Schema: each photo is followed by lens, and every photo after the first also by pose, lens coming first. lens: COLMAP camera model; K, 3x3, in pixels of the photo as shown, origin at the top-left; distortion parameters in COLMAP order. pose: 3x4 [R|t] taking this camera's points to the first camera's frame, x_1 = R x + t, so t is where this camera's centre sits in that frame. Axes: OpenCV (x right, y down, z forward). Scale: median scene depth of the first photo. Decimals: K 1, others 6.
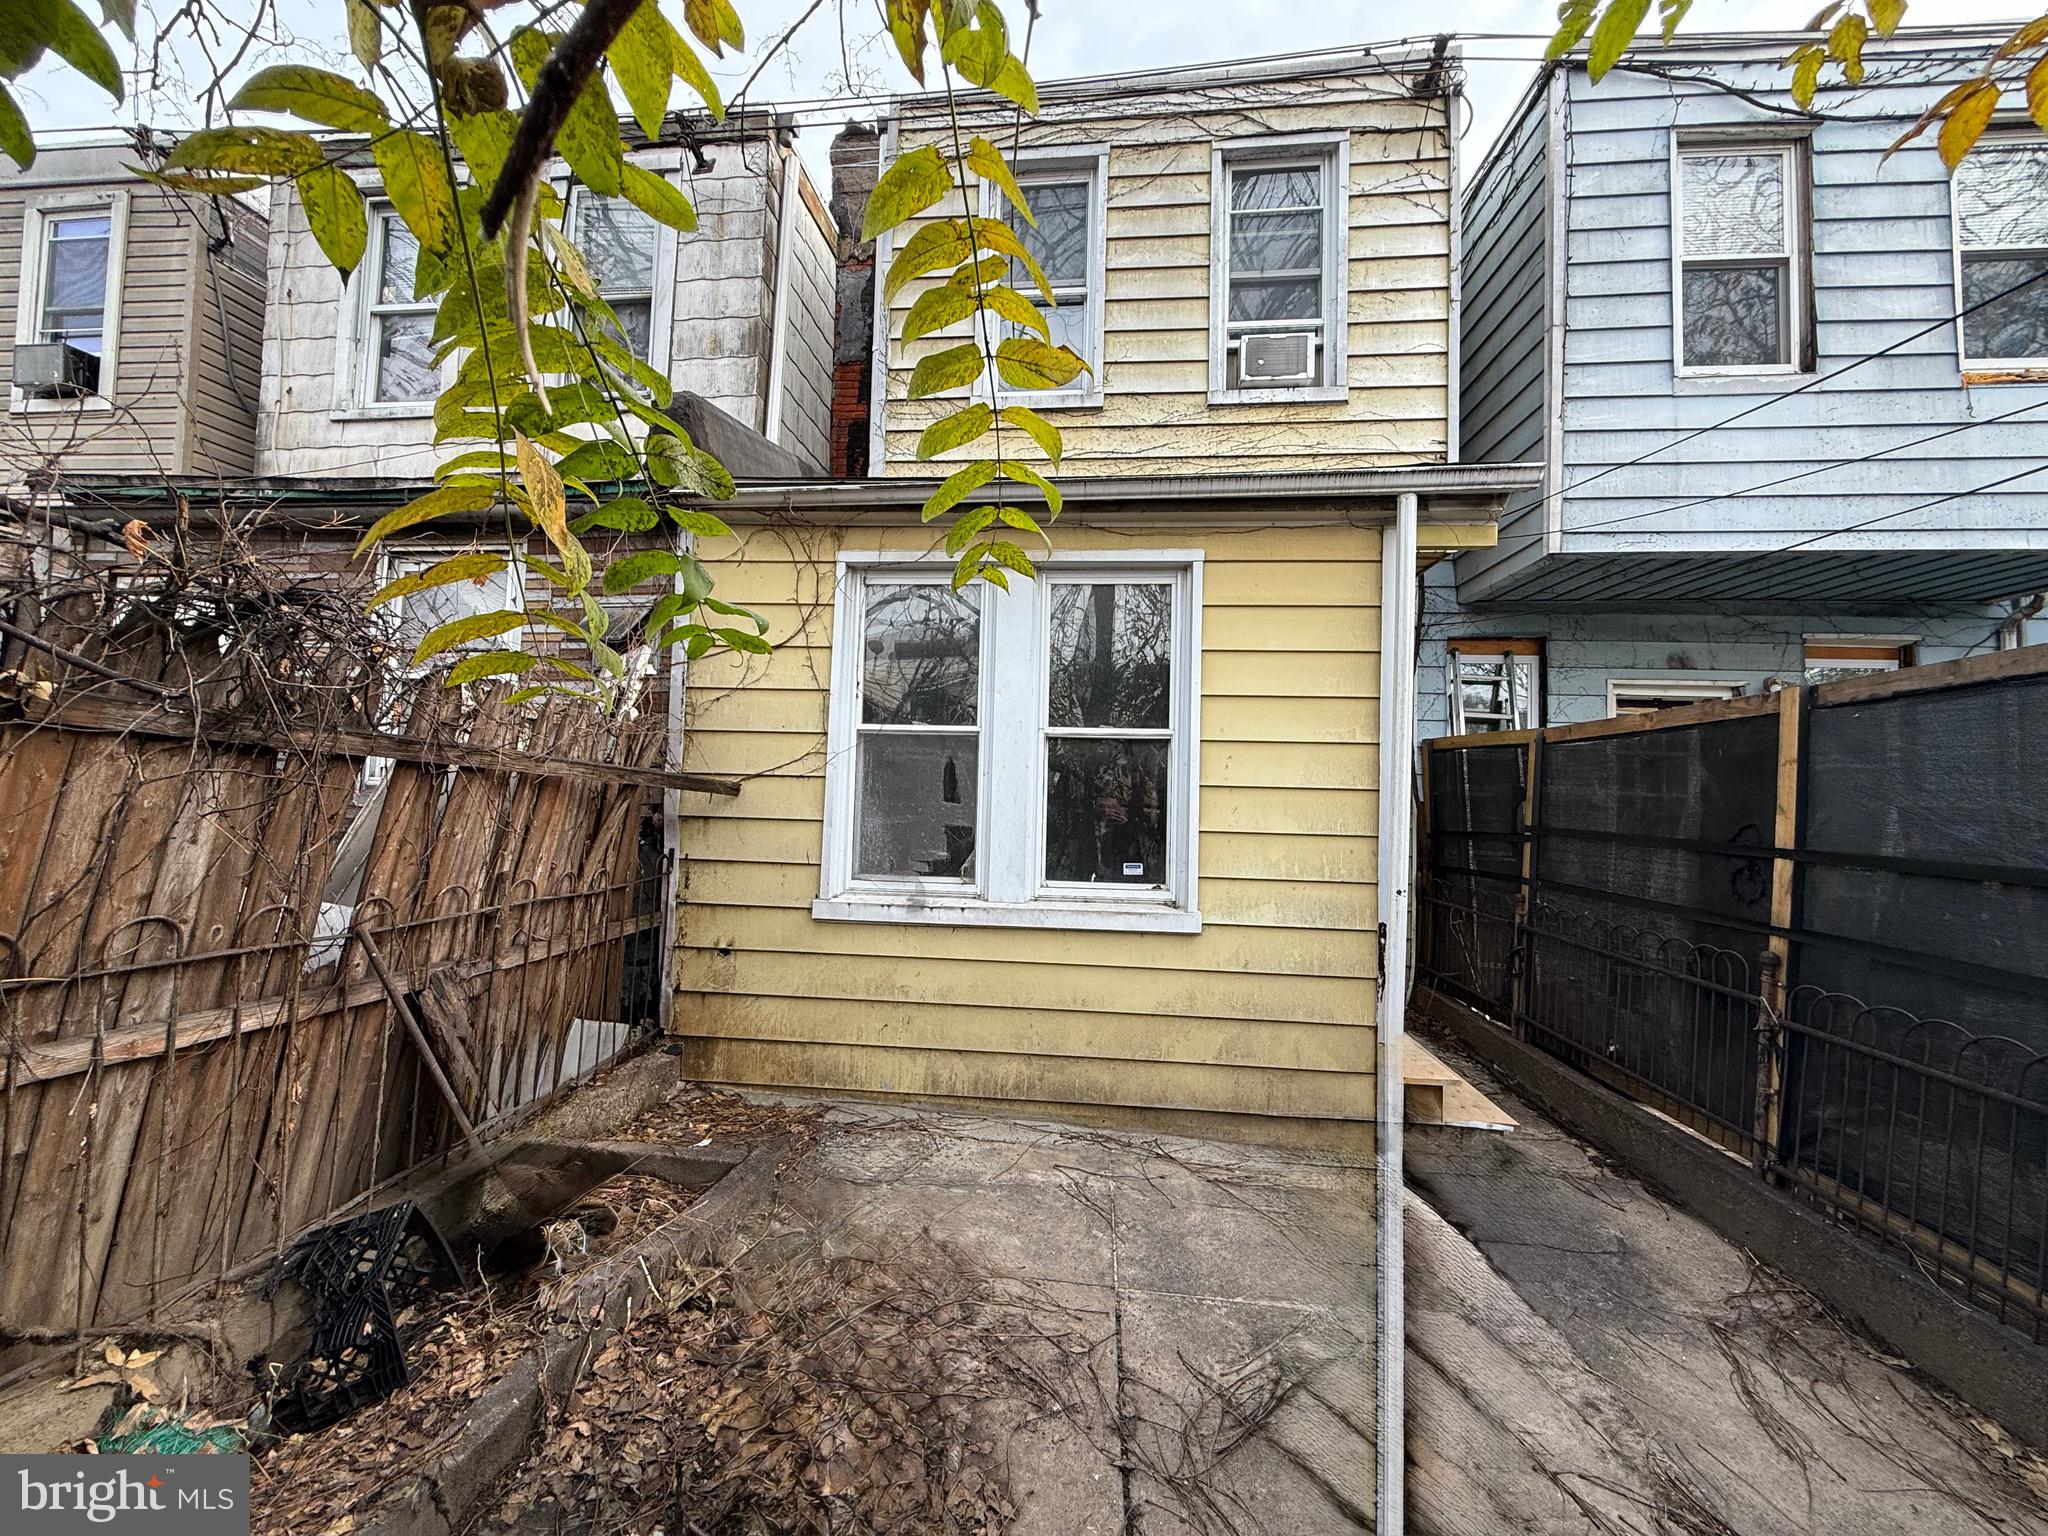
lens RADIAL K [[814.5, 0, 1024.2], [0, 814.5, 765.0], [0, 0, 1]] dist [-0.001093, 0.000265]
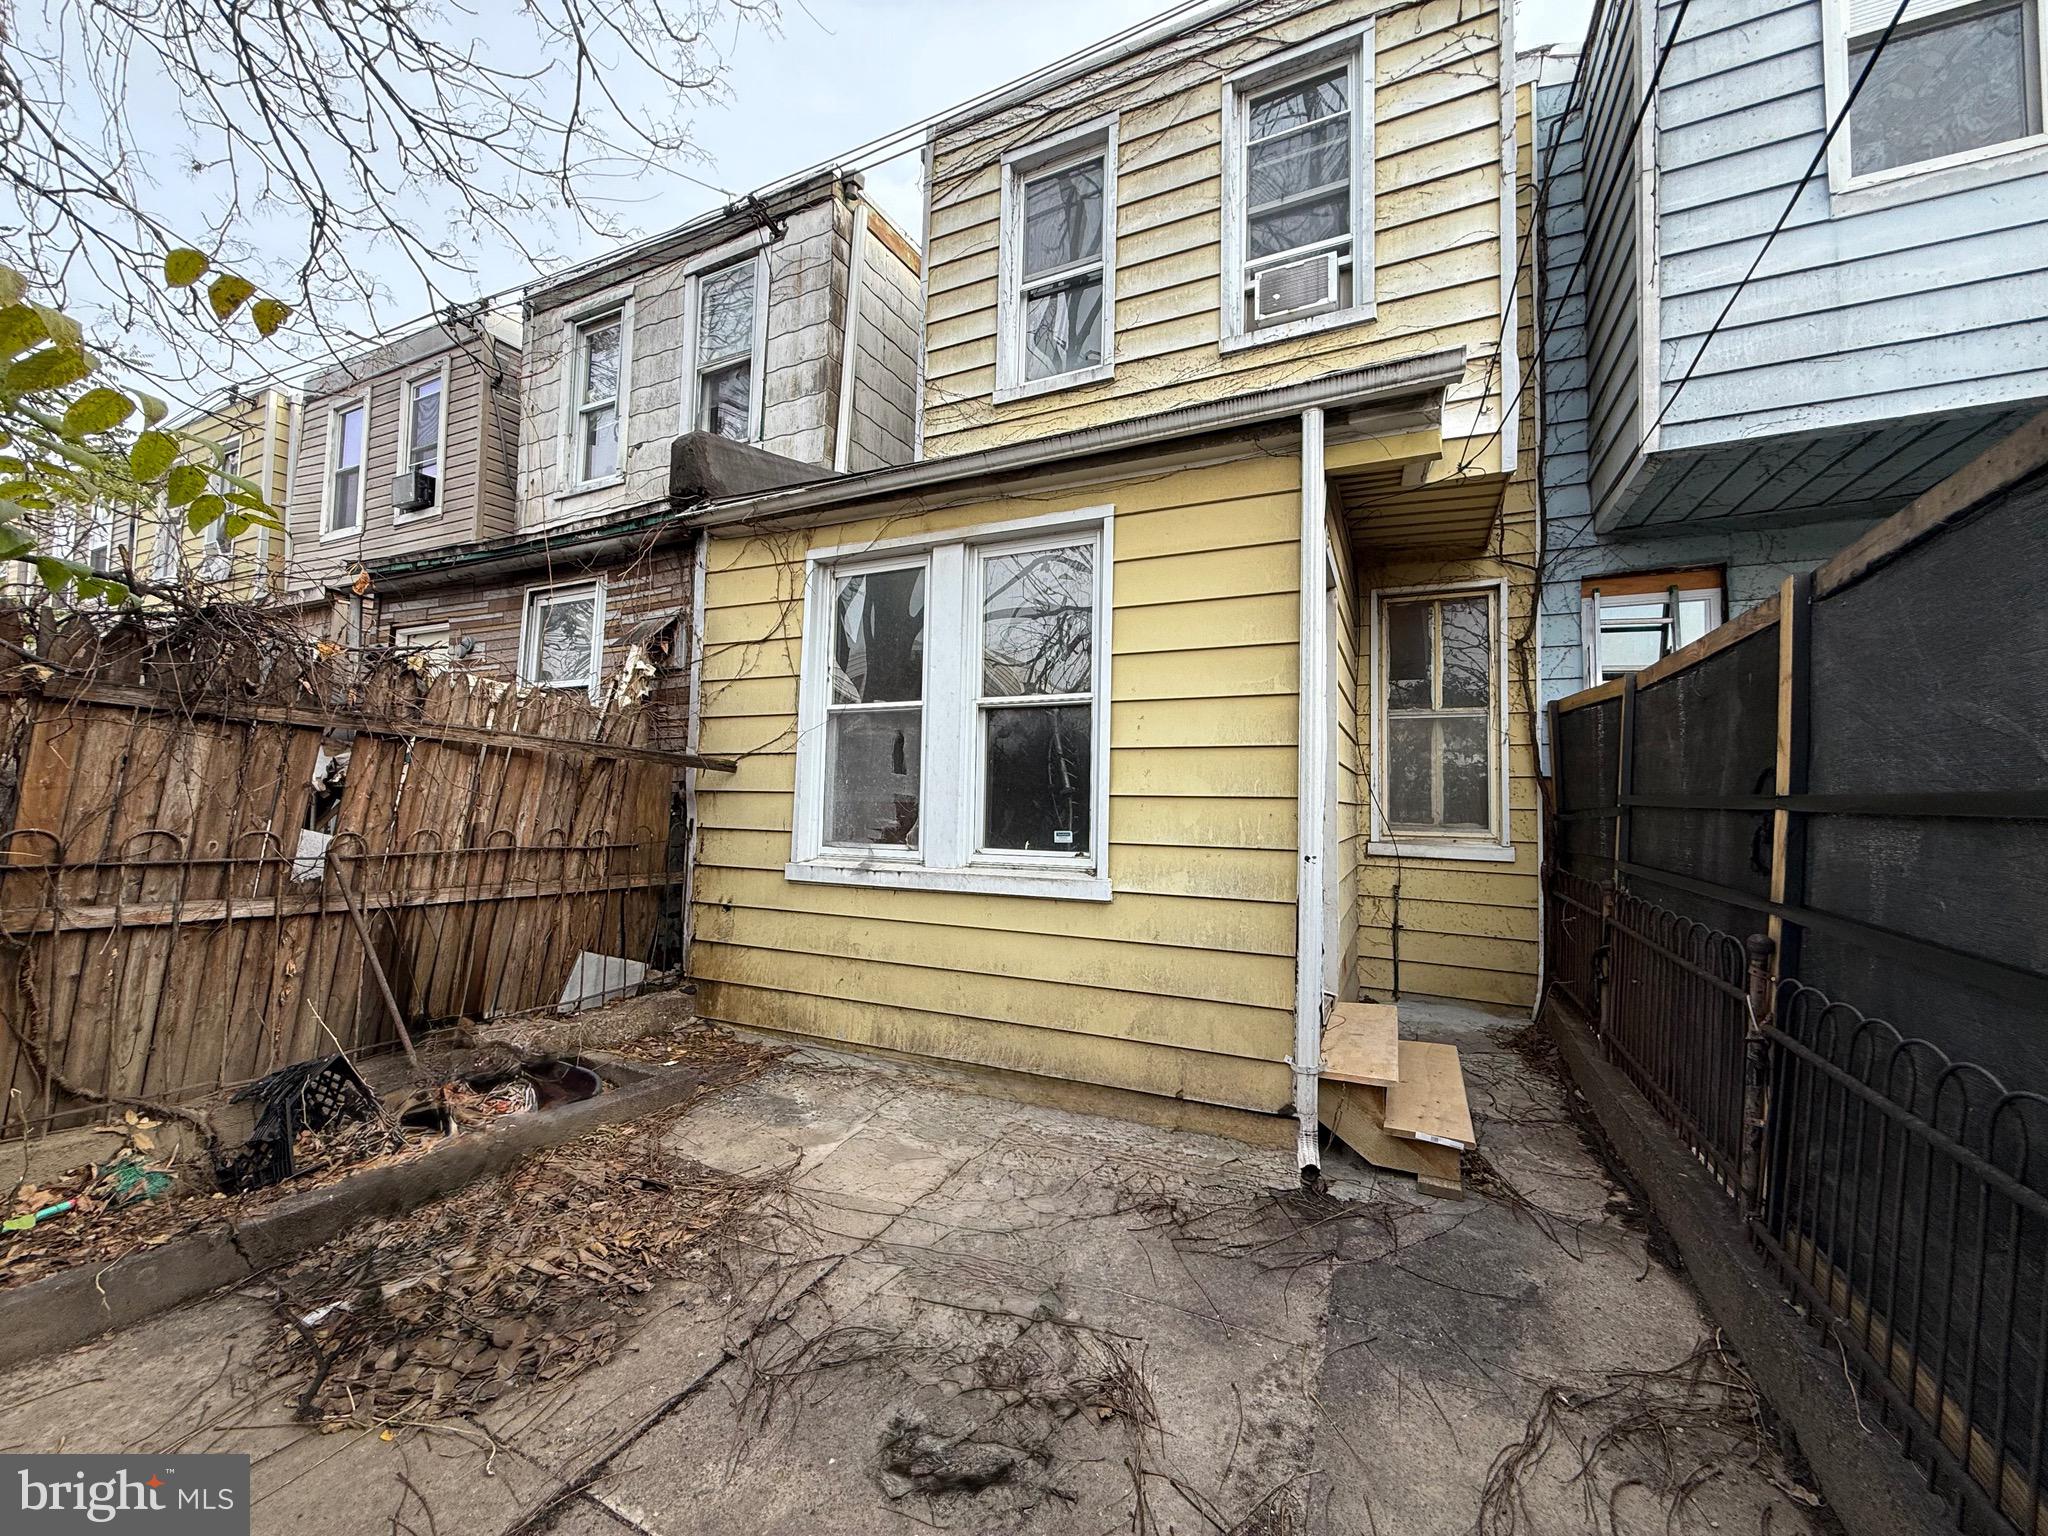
lens RADIAL K [[815.0, 0, 1027.7], [0, 815.0, 765.9], [0, 0, 1]] dist [-0.000180, -0.000444]
pose [[0.940396, -0.026455, -0.339052, 0.432033], [0.022021, 0.999614, -0.016917, 0.058033], [0.339368, 0.008442, 0.940616, 0.058700]]
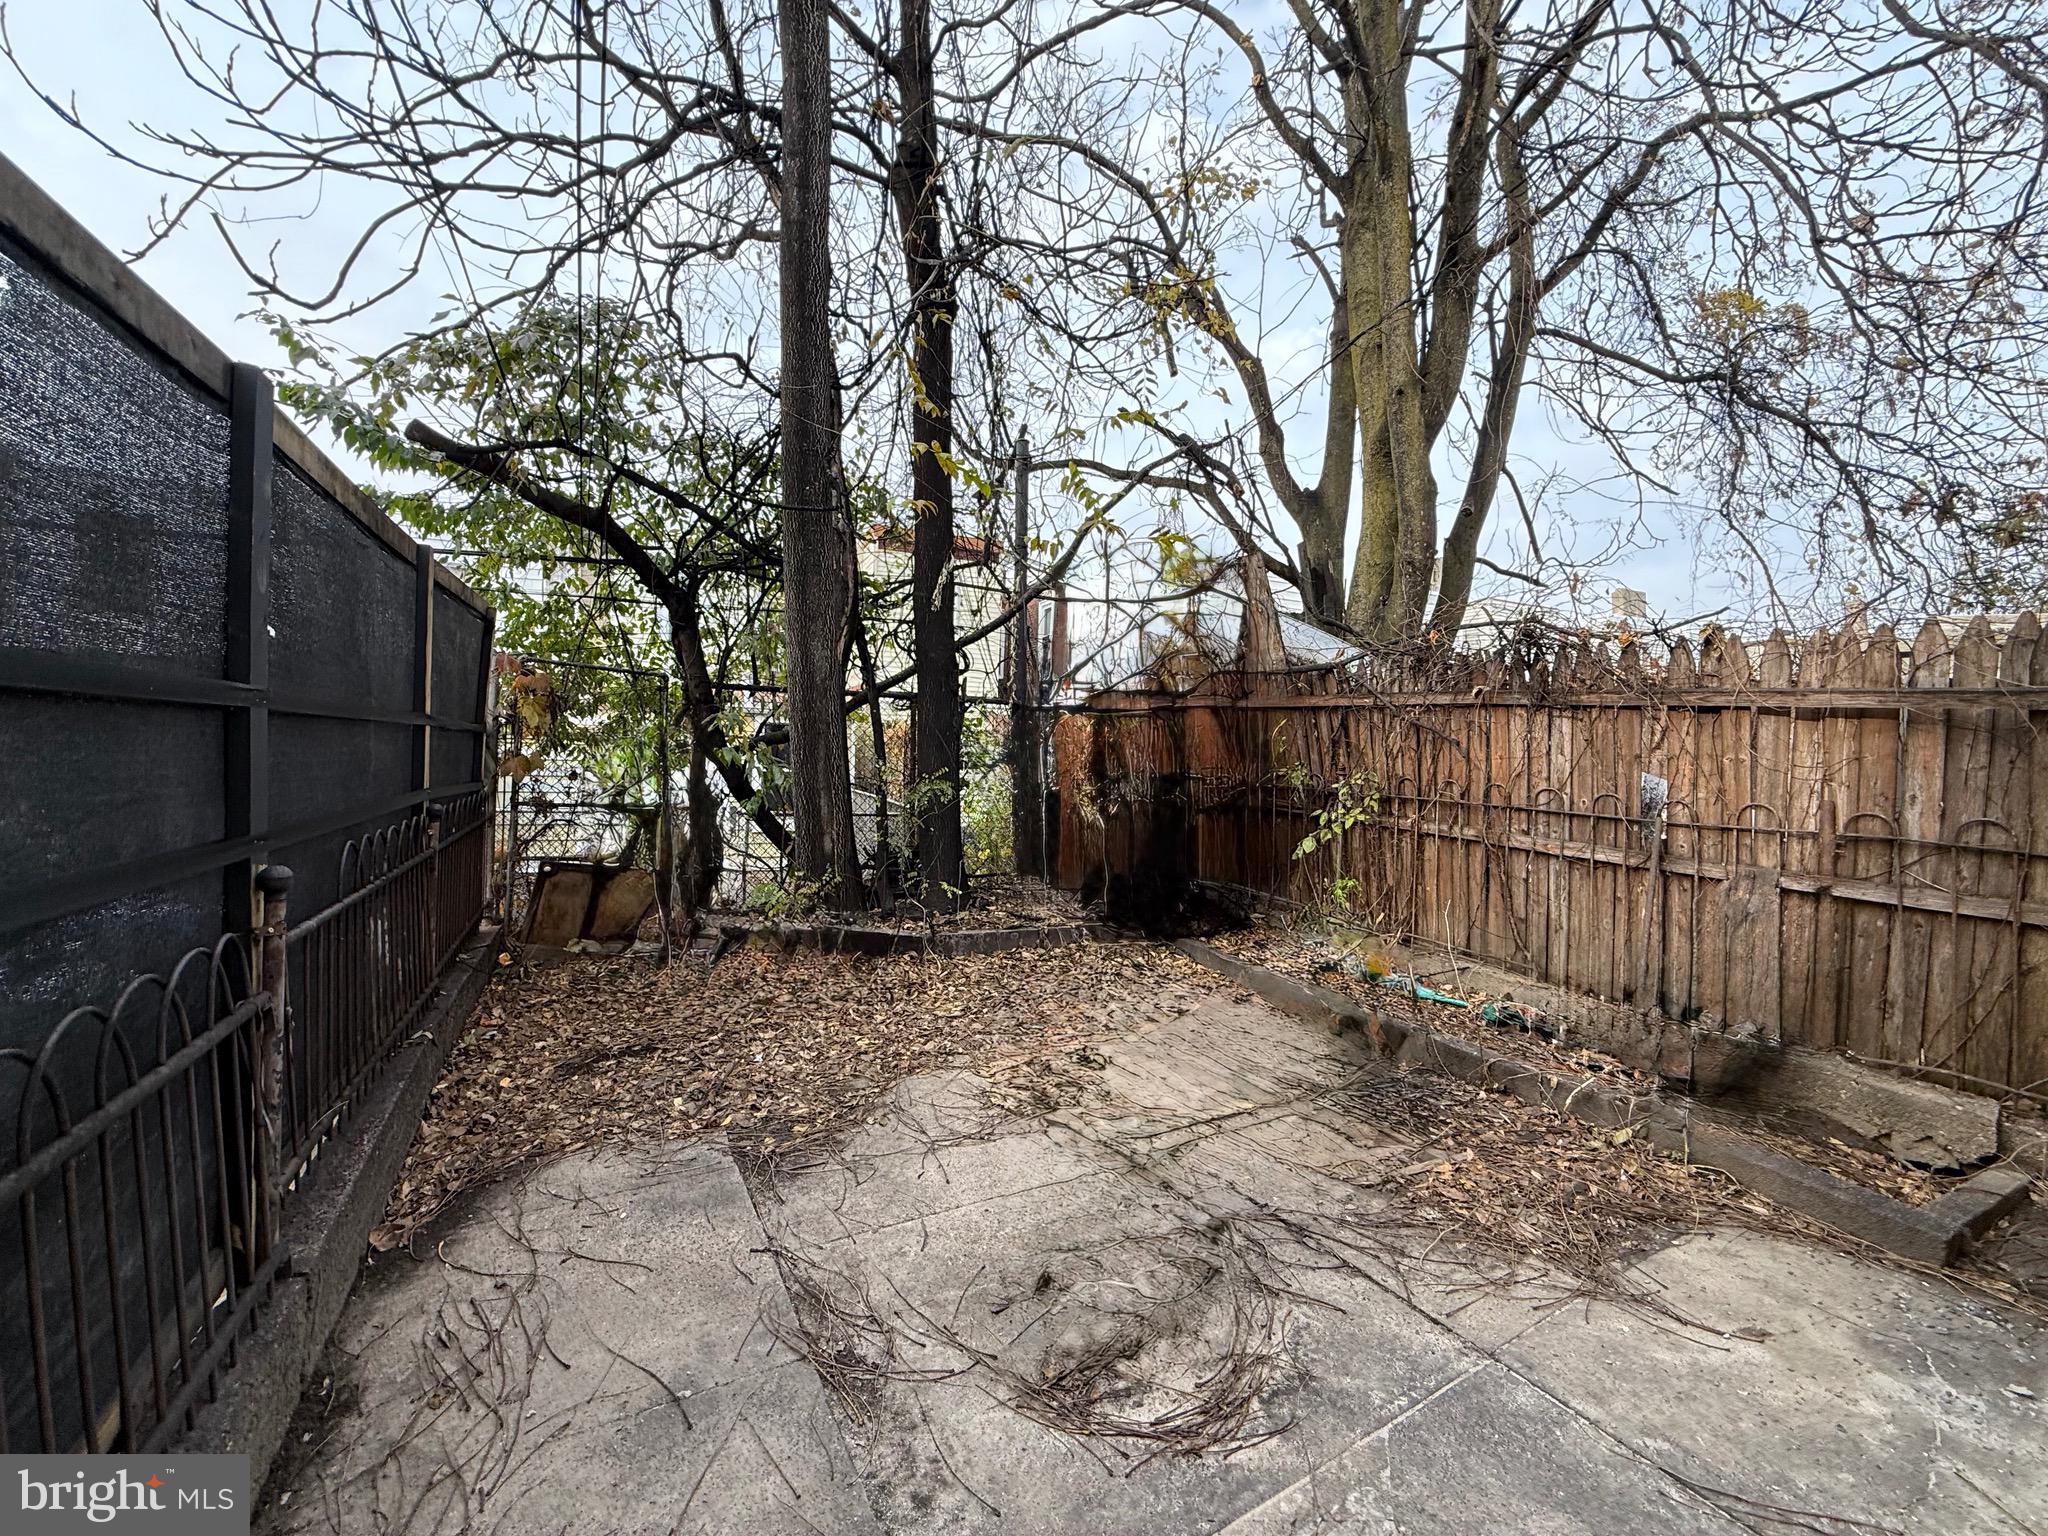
lens RADIAL K [[814.5, 0, 1024.2], [0, 814.5, 765.0], [0, 0, 1]] dist [-0.001093, 0.000265]
pose [[-0.831053, -0.043368, -0.554500, 0.585651], [-0.035895, 0.999059, -0.024341, 0.103252], [0.555033, -0.000325, -0.831828, 0.917058]]
